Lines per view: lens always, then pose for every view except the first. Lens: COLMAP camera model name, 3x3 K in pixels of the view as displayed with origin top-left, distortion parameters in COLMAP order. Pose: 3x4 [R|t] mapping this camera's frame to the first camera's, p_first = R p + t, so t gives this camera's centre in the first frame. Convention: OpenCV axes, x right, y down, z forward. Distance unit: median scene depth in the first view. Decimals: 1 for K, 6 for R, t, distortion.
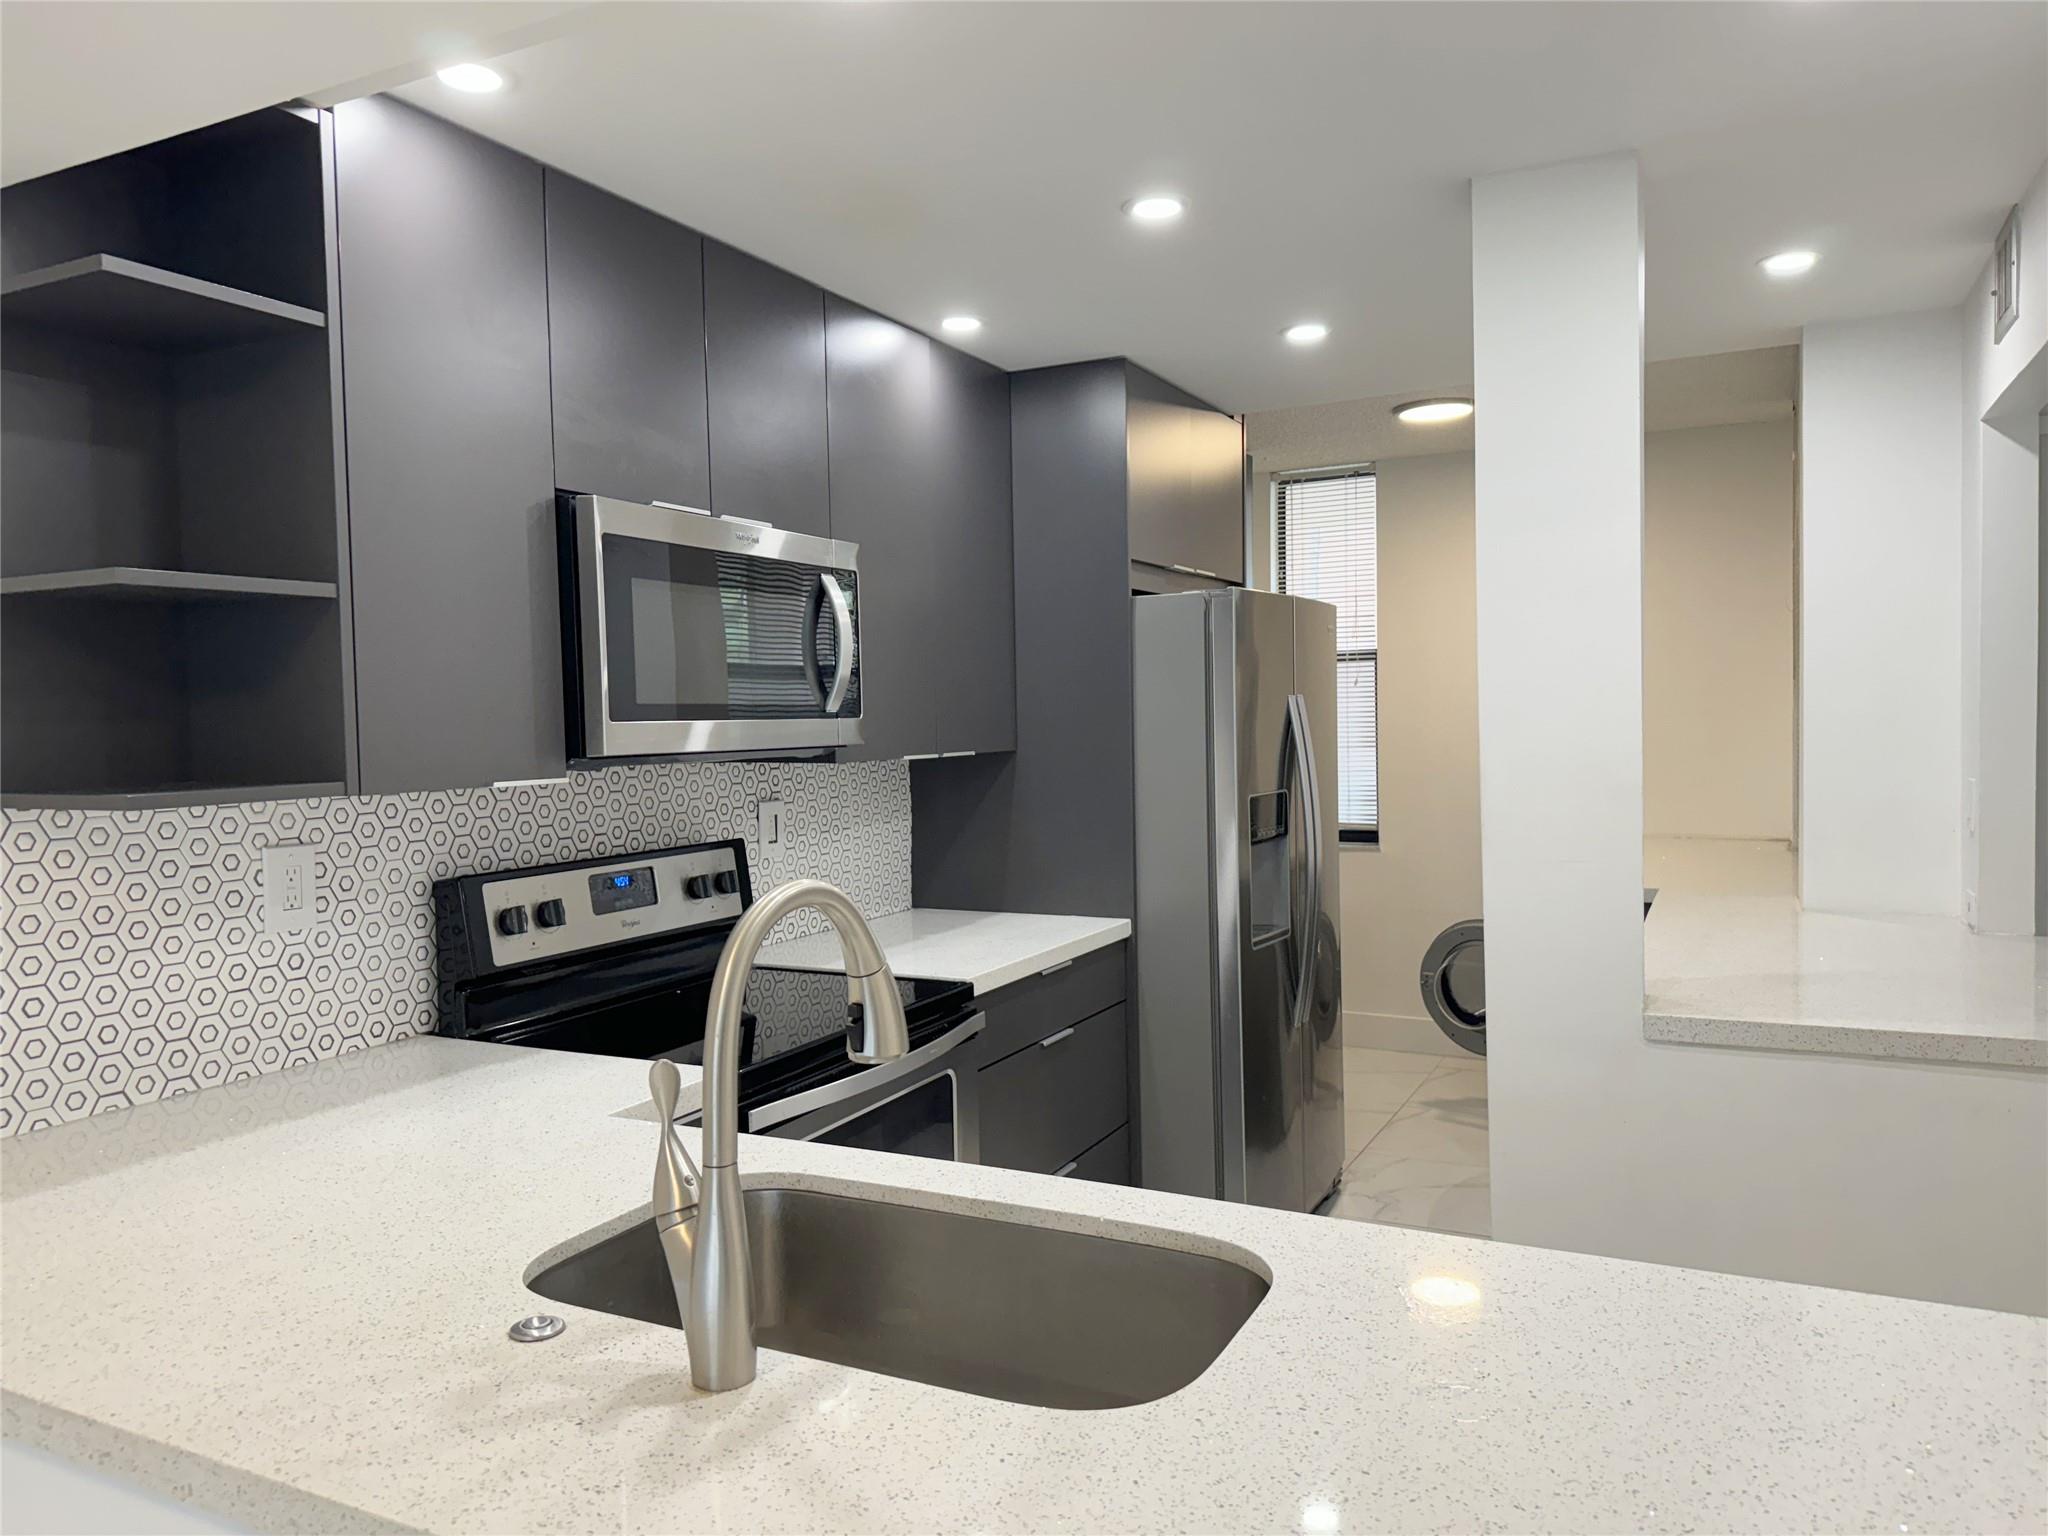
lens RADIAL K [[1453.0, 0, 1027.8], [0, 1453.0, 769.9], [0, 0, 1]] dist [0.053271, -0.059822]
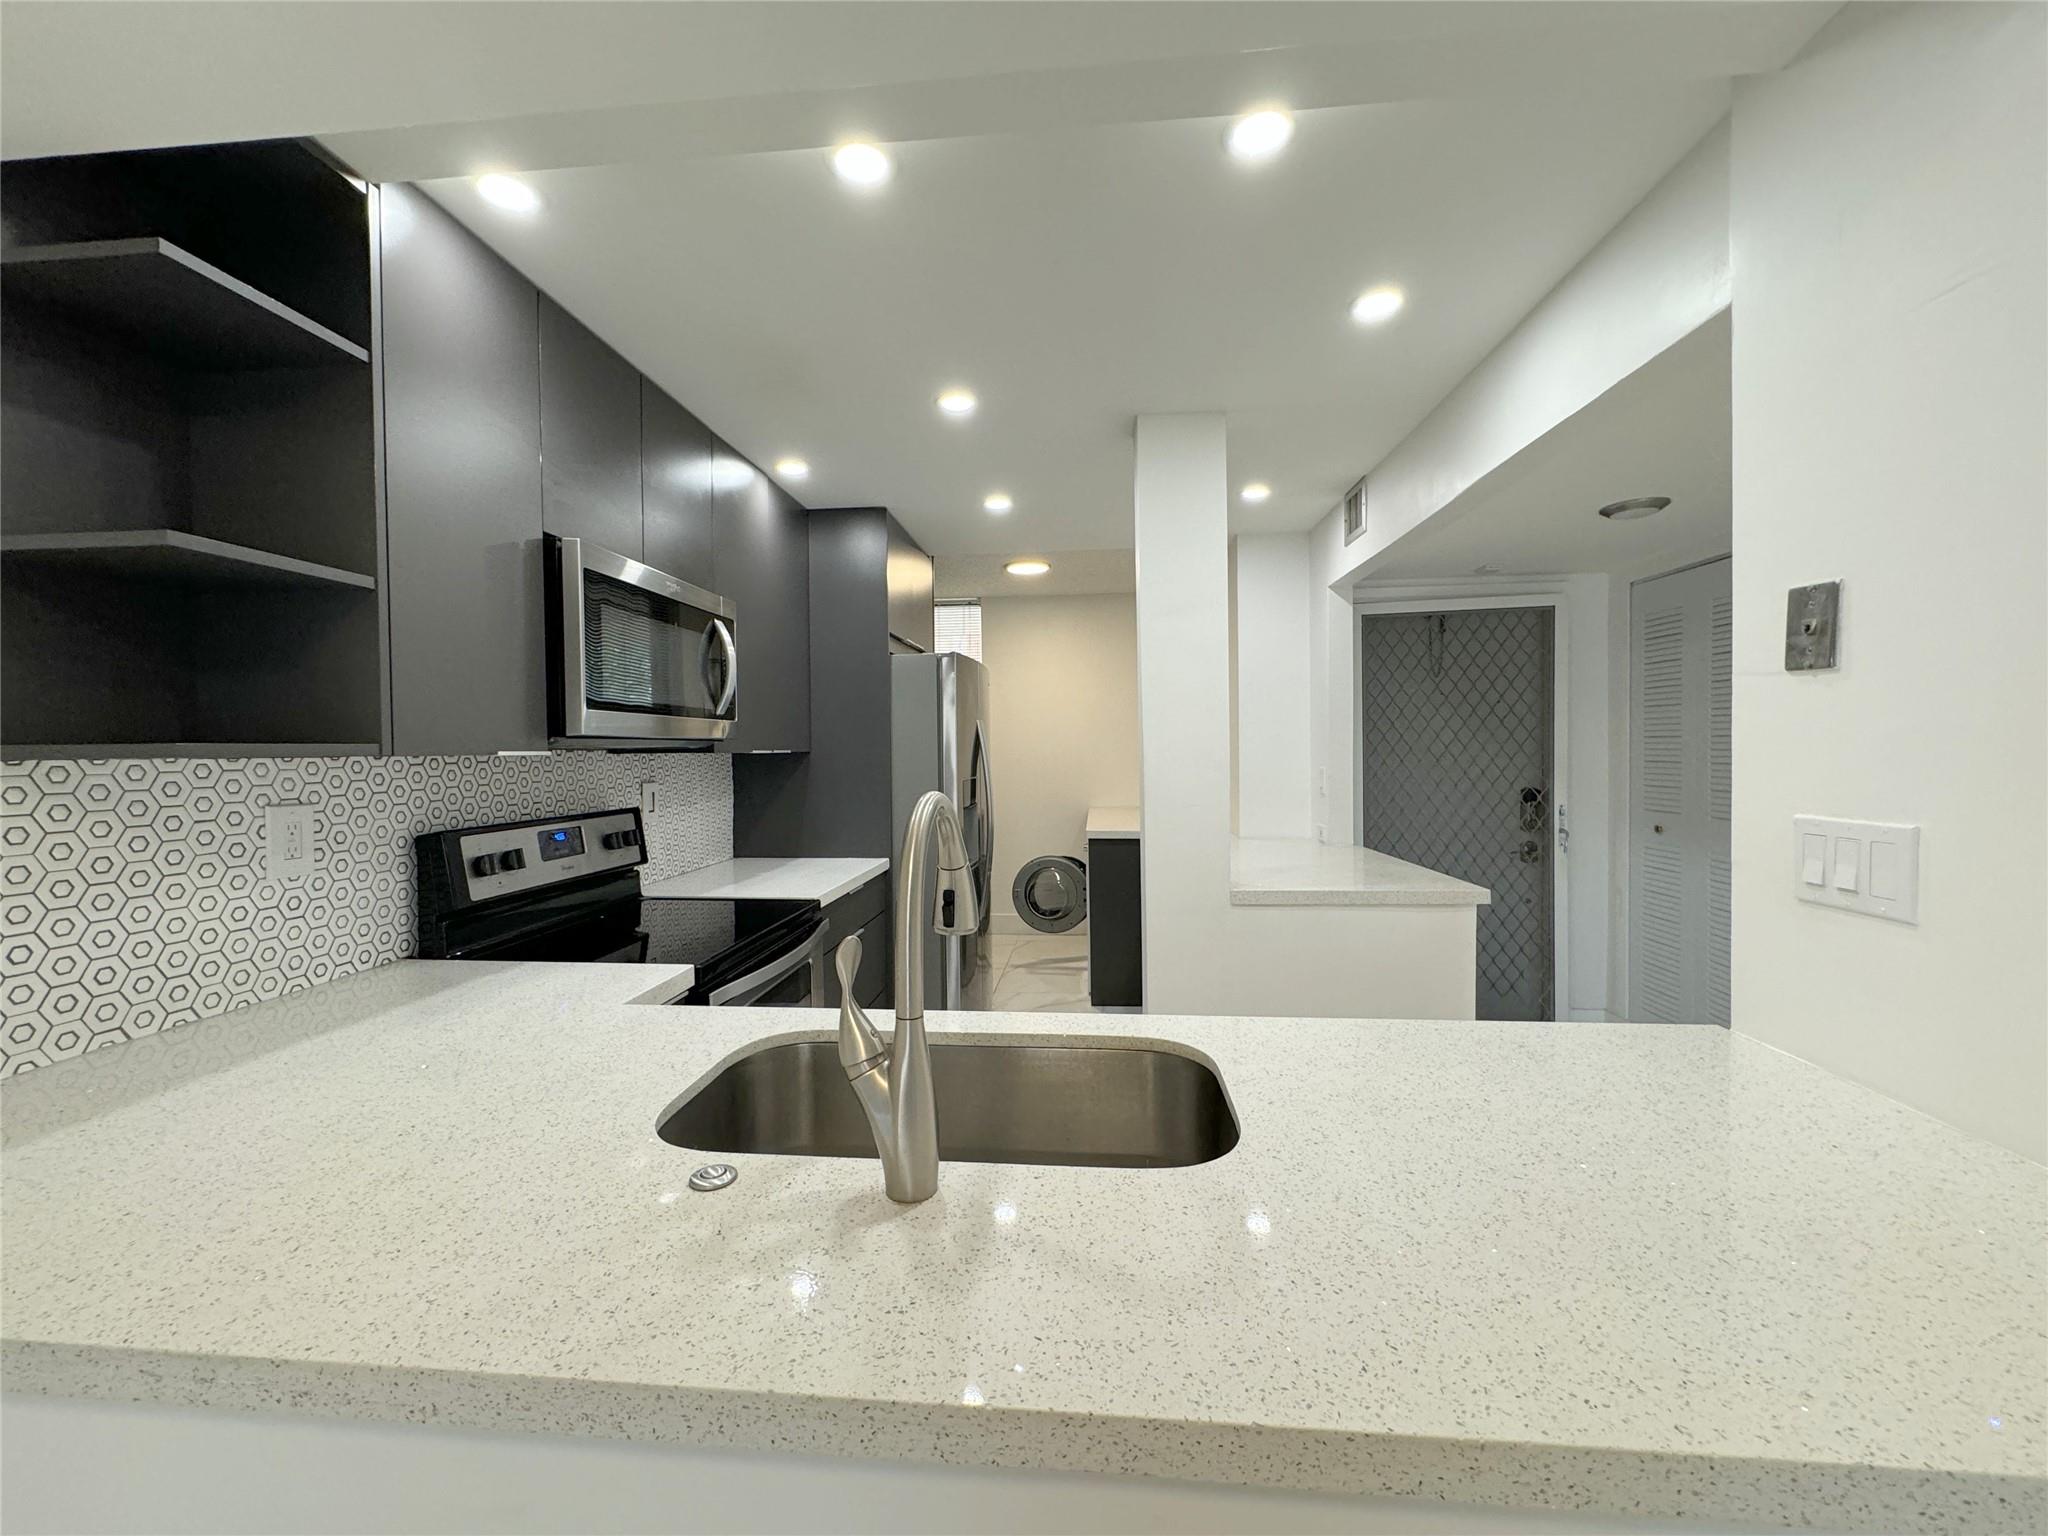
lens RADIAL K [[822.6, 0, 1021.8], [0, 822.6, 763.7], [0, 0, 1]] dist [0.000197, -0.000478]
pose [[0.930398, 0.003699, 0.366532, -0.200449], [0.006769, 0.999605, -0.027270, 0.041030], [-0.366488, 0.027853, 0.930006, 0.168596]]
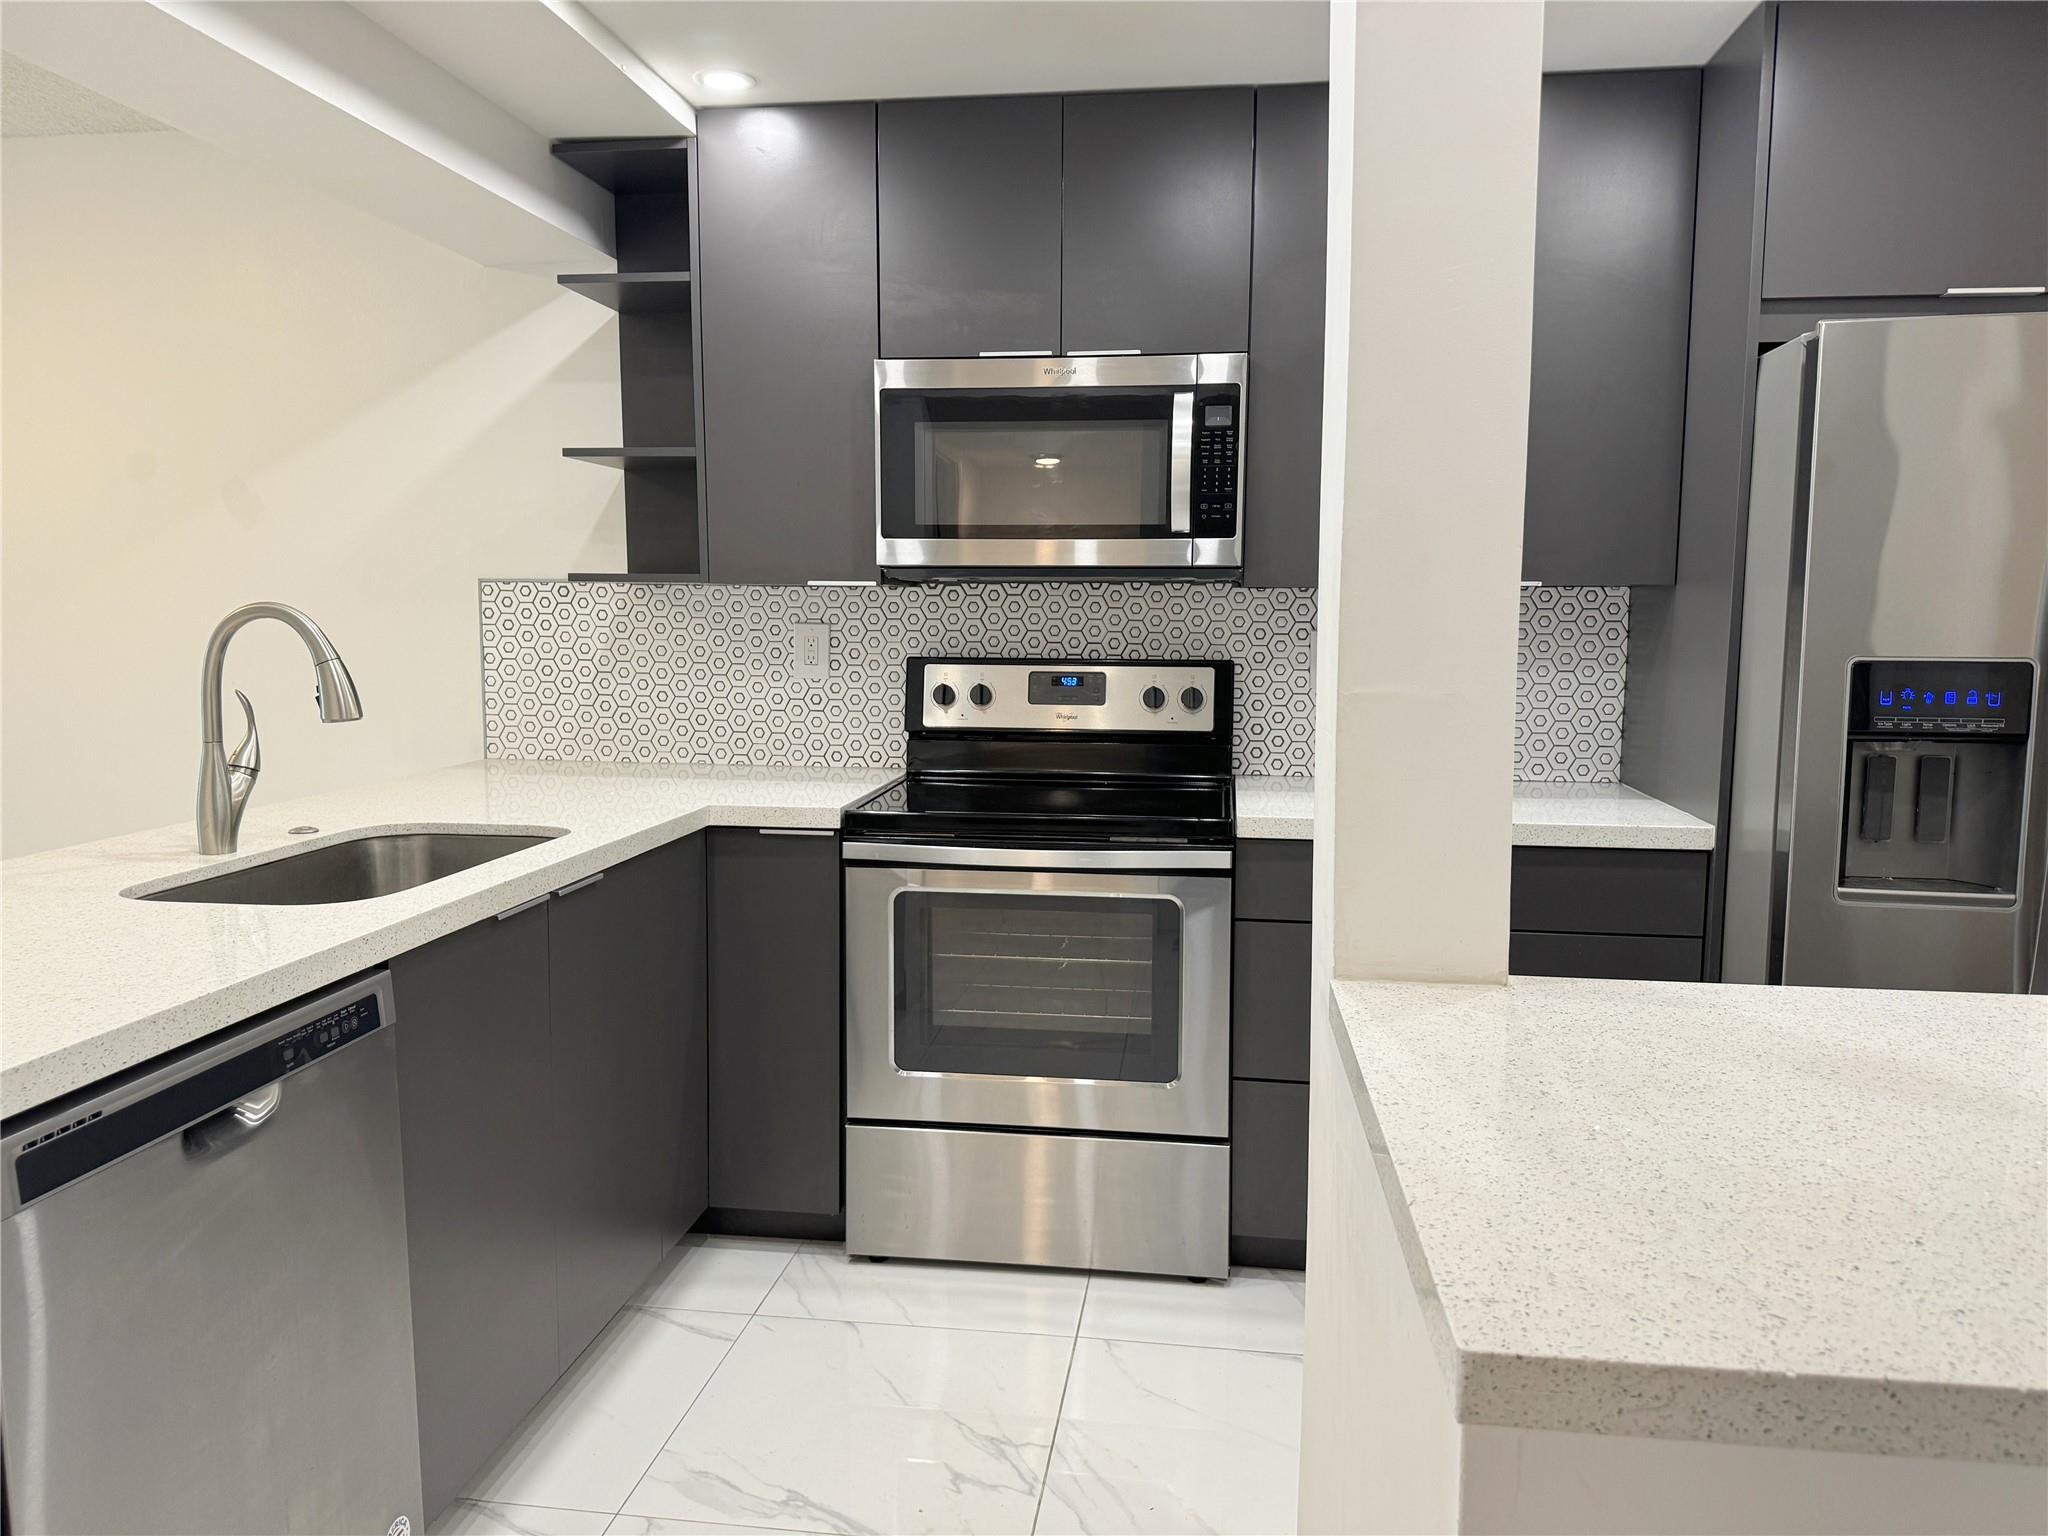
lens RADIAL K [[1453.0, 0, 1032.8], [0, 1453.0, 782.7], [0, 0, 1]] dist [0.053271, -0.059822]
pose [[0.317655, 0.139809, -0.937843, 1.040229], [-0.049107, 0.990169, 0.130976, 0.006375], [0.946934, 0.004449, 0.321398, 0.742145]]
